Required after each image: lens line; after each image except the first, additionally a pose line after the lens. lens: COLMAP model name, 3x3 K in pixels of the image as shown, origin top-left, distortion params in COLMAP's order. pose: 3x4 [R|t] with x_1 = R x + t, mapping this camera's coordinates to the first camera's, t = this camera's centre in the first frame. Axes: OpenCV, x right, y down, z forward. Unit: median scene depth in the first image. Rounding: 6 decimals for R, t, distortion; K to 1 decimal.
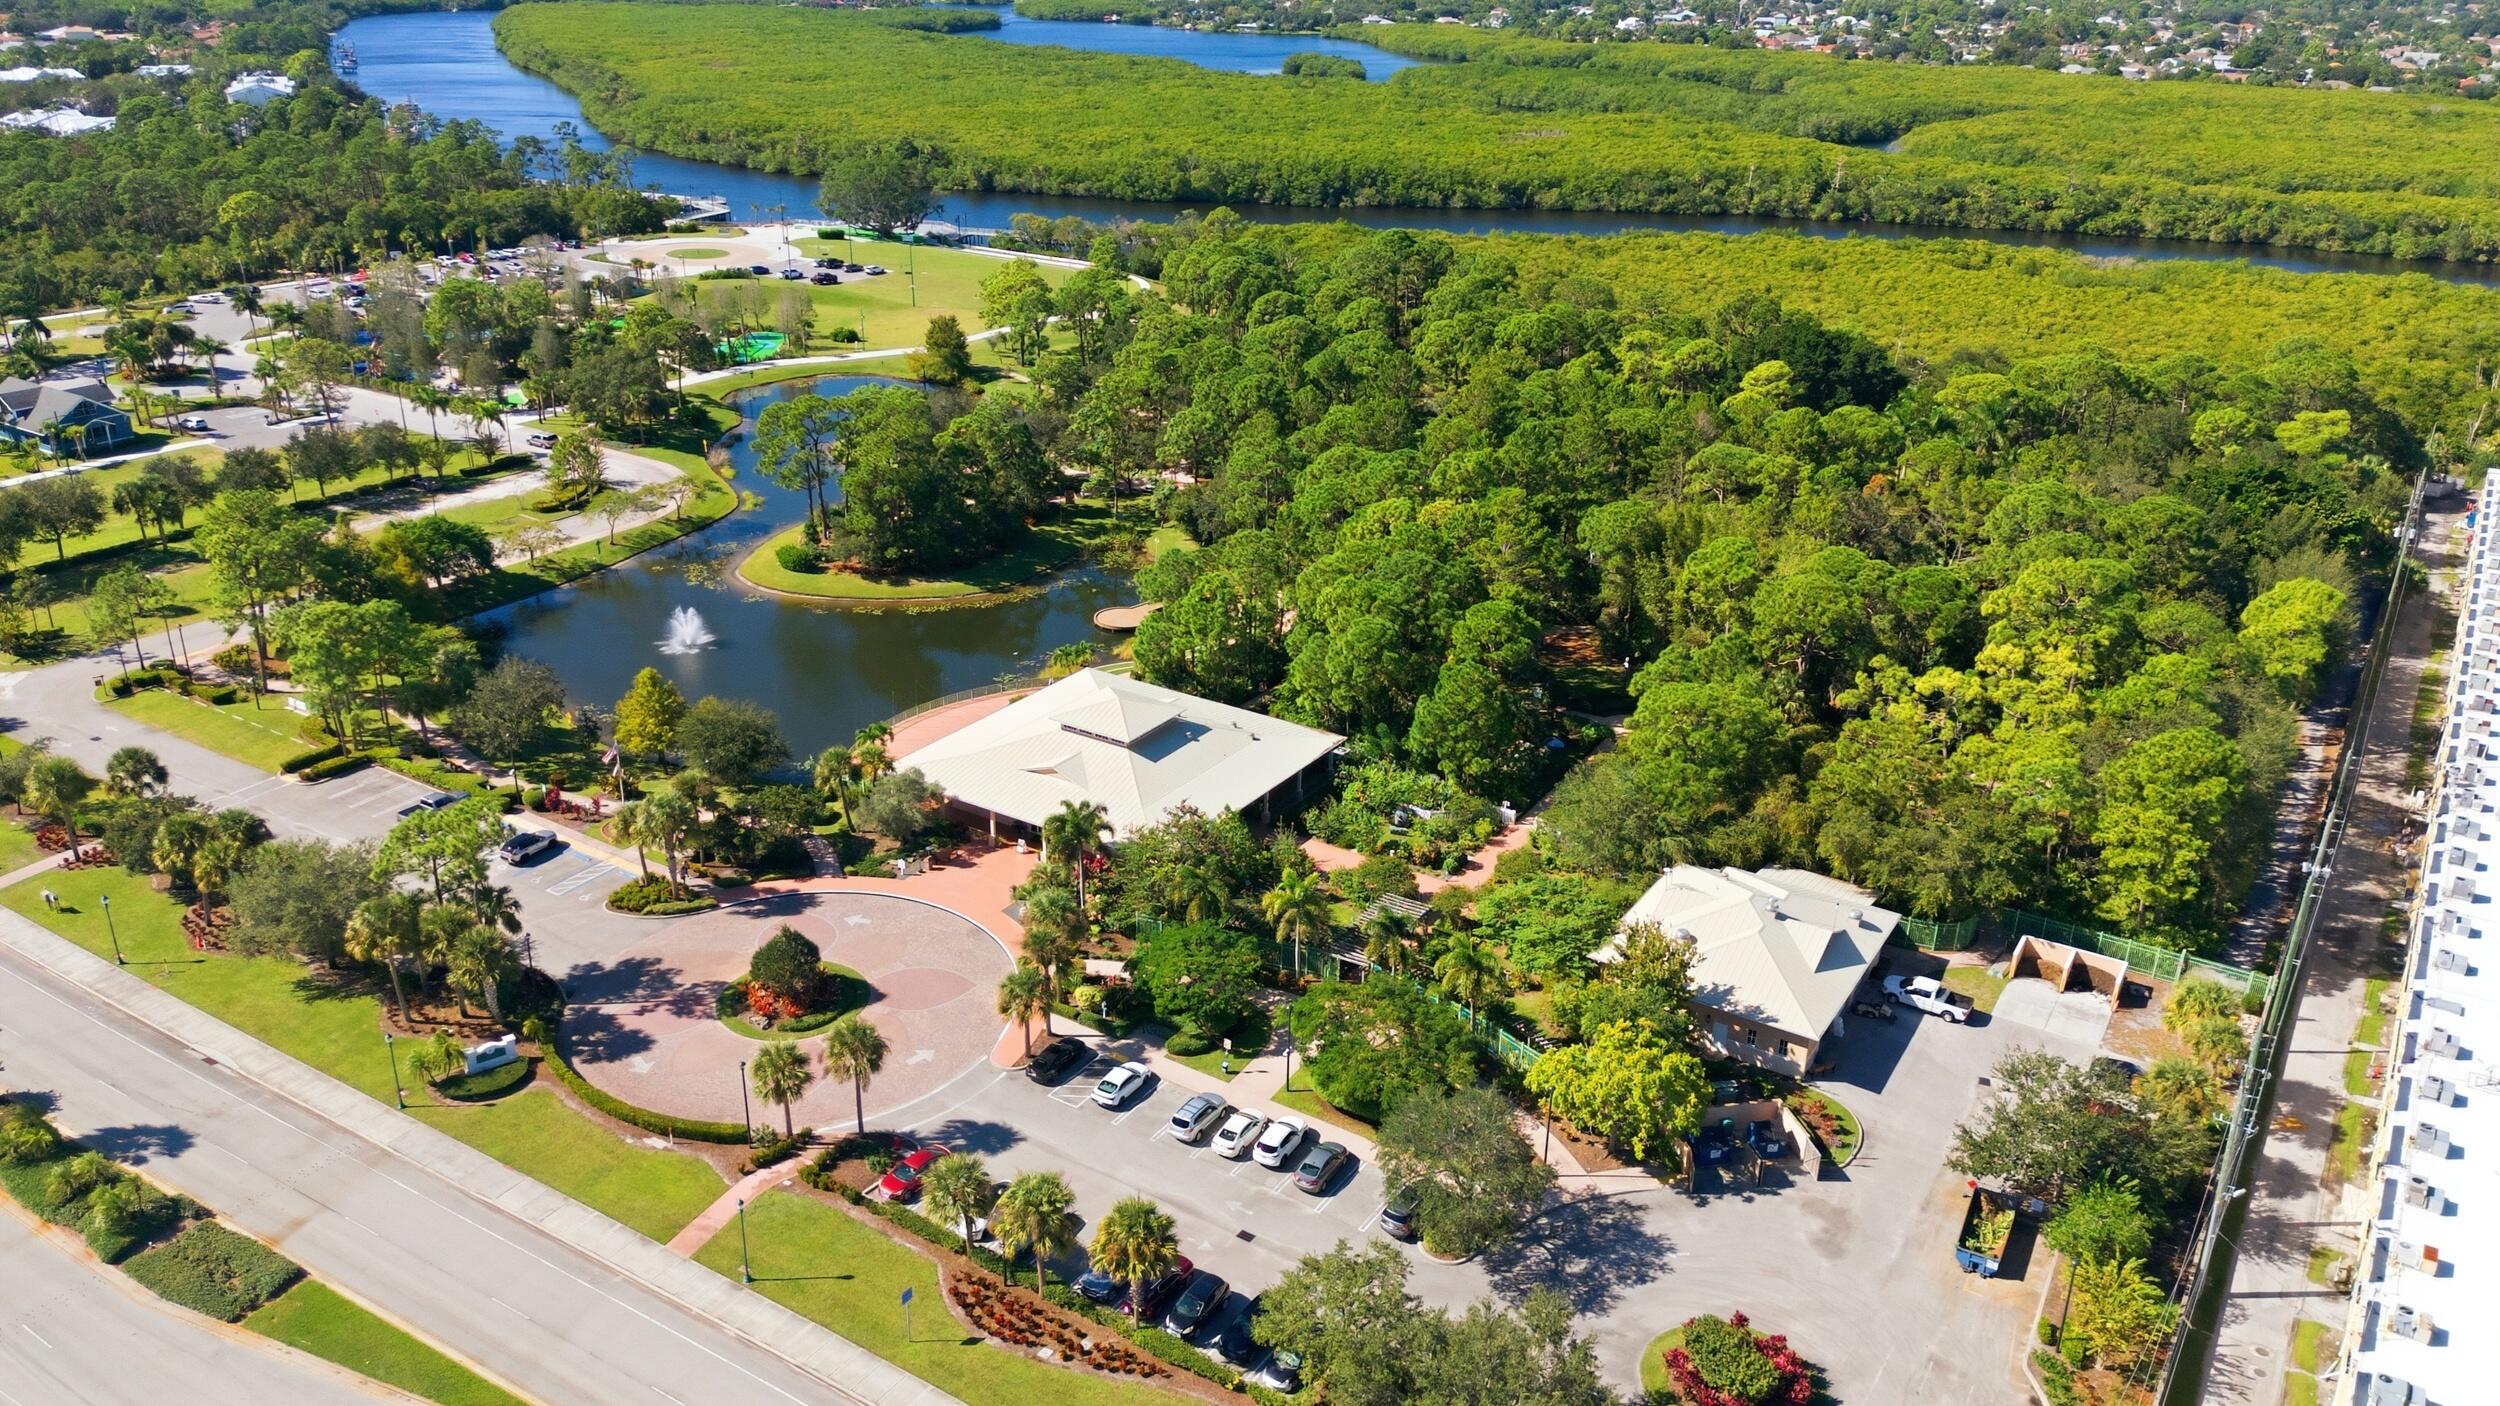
lens RADIAL K [[1812.7, 0, 1250.0], [0, 1812.7, 703.0], [0, 0, 1]] dist [0.072497, -0.075723]
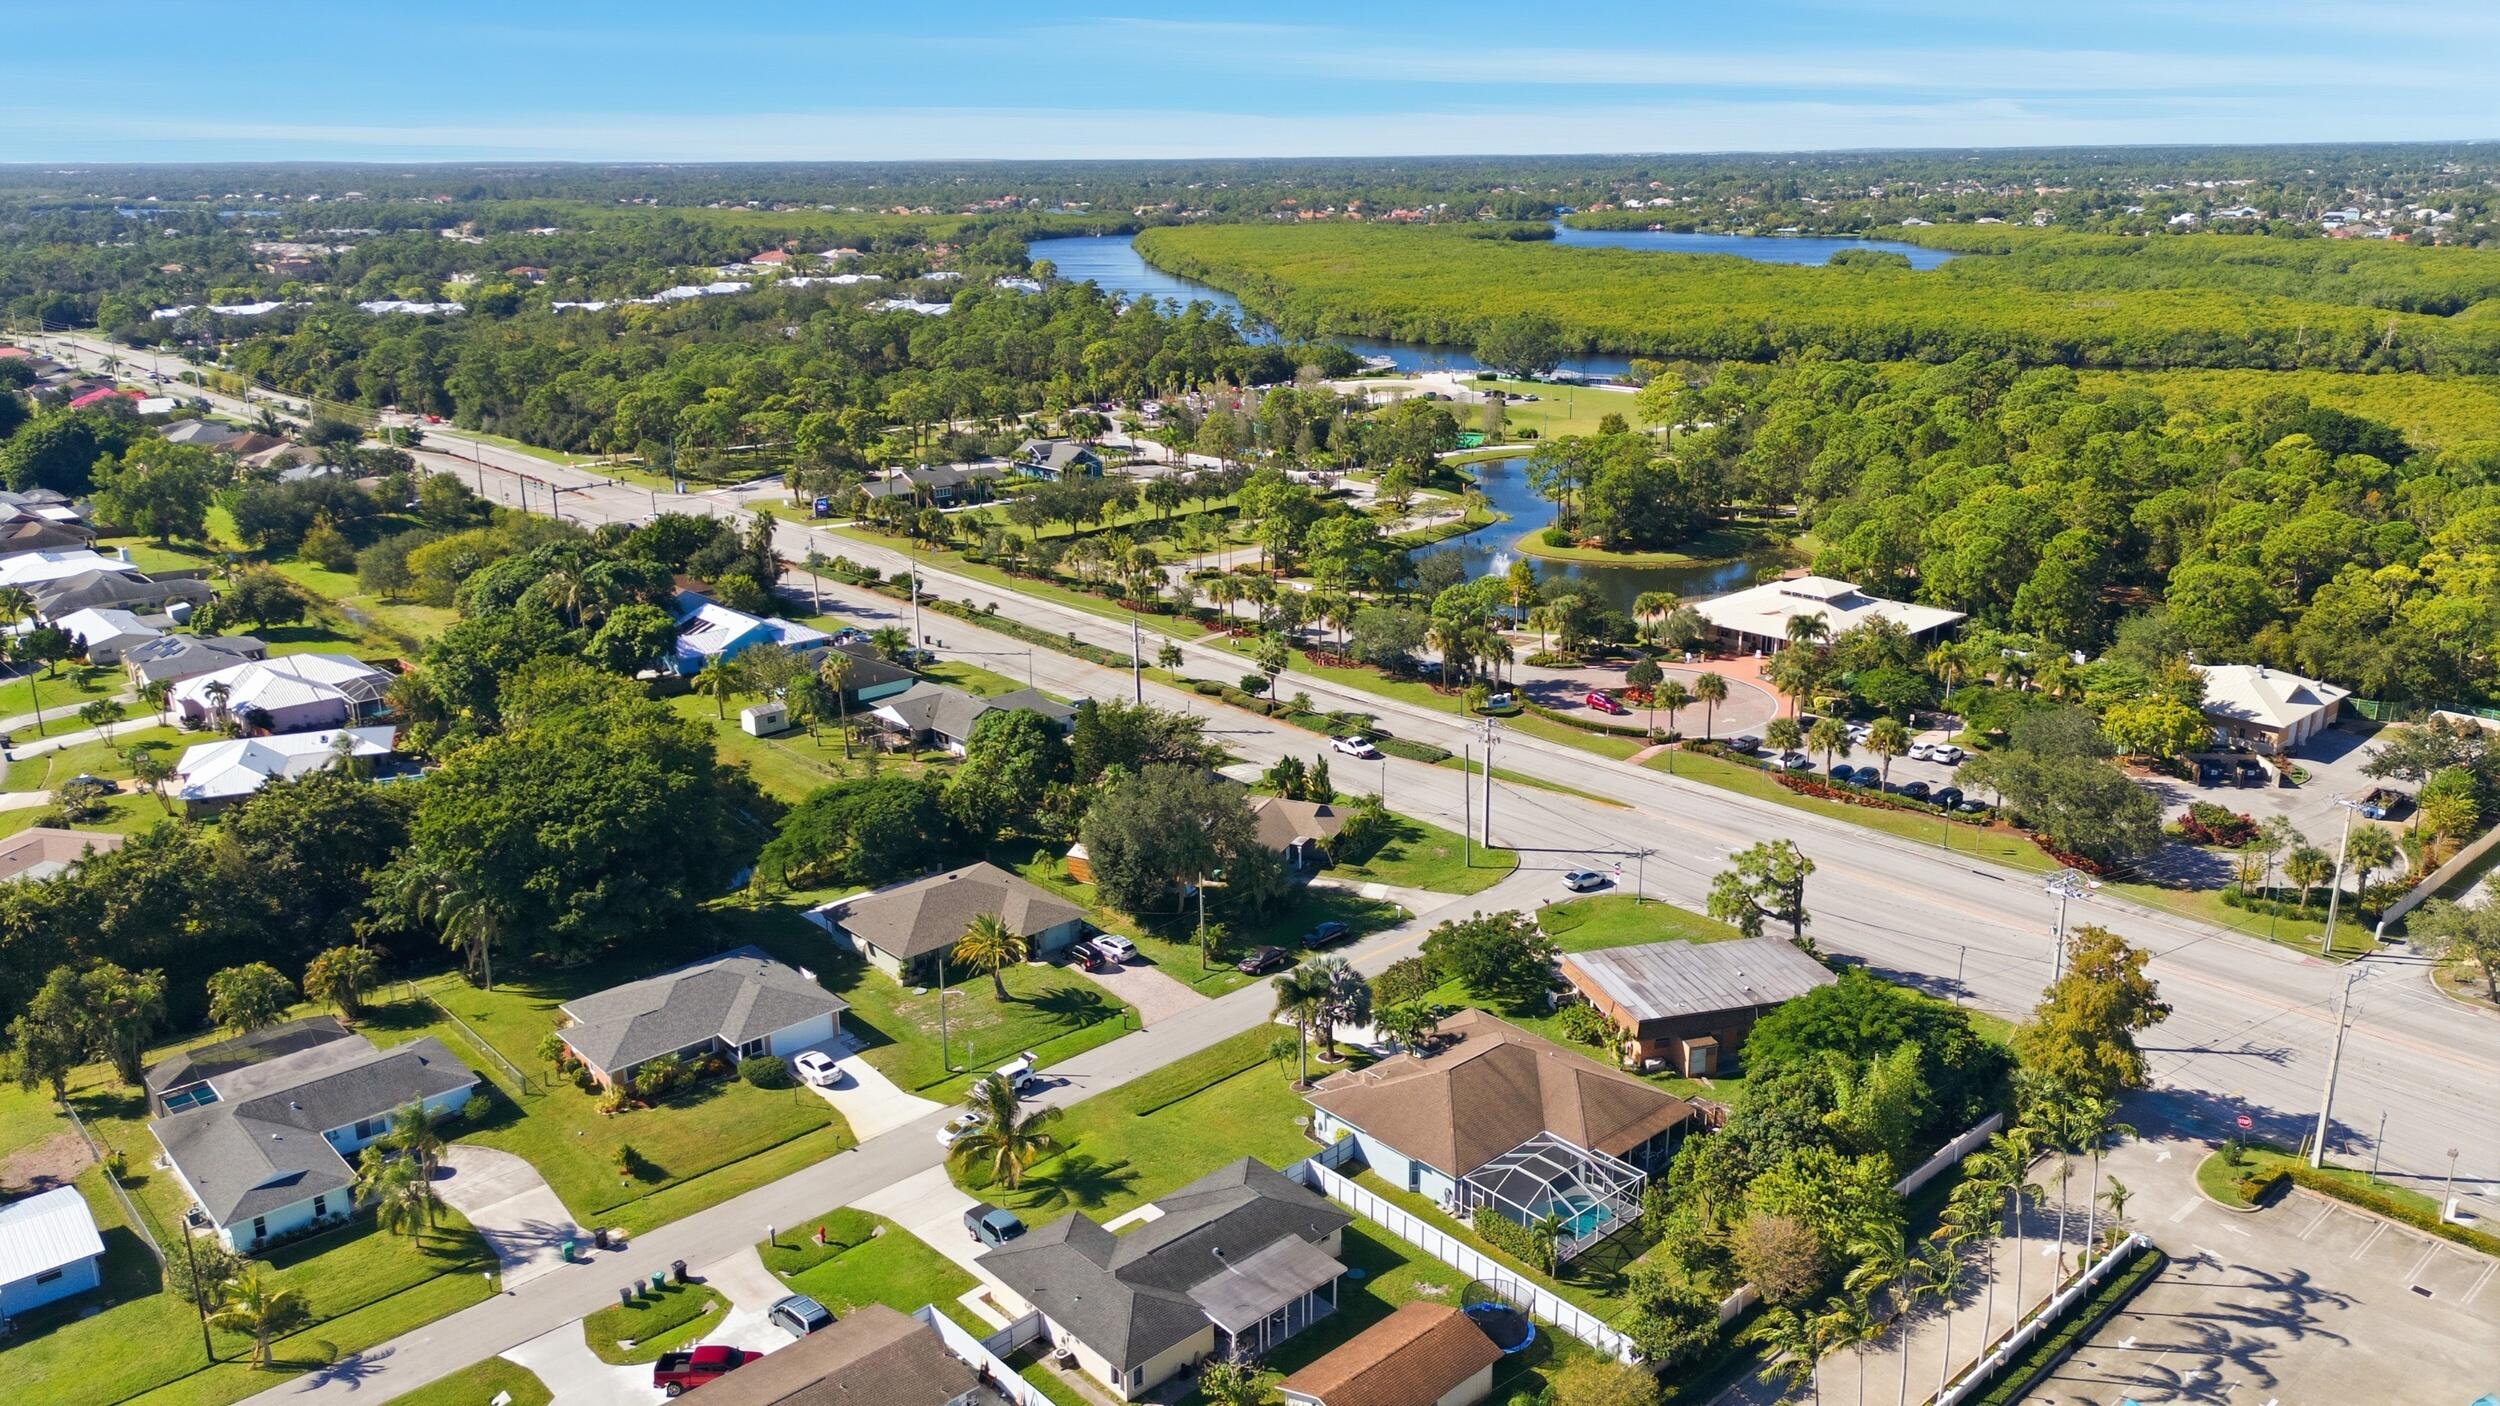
lens RADIAL K [[1812.7, 0, 1250.0], [0, 1812.7, 703.0], [0, 0, 1]] dist [0.072497, -0.075723]
pose [[0.964919, 0.047865, -0.258149, -0.068722], [-0.075795, 0.992162, -0.099349, 0.155873], [0.251370, 0.115430, 0.960983, -0.344734]]
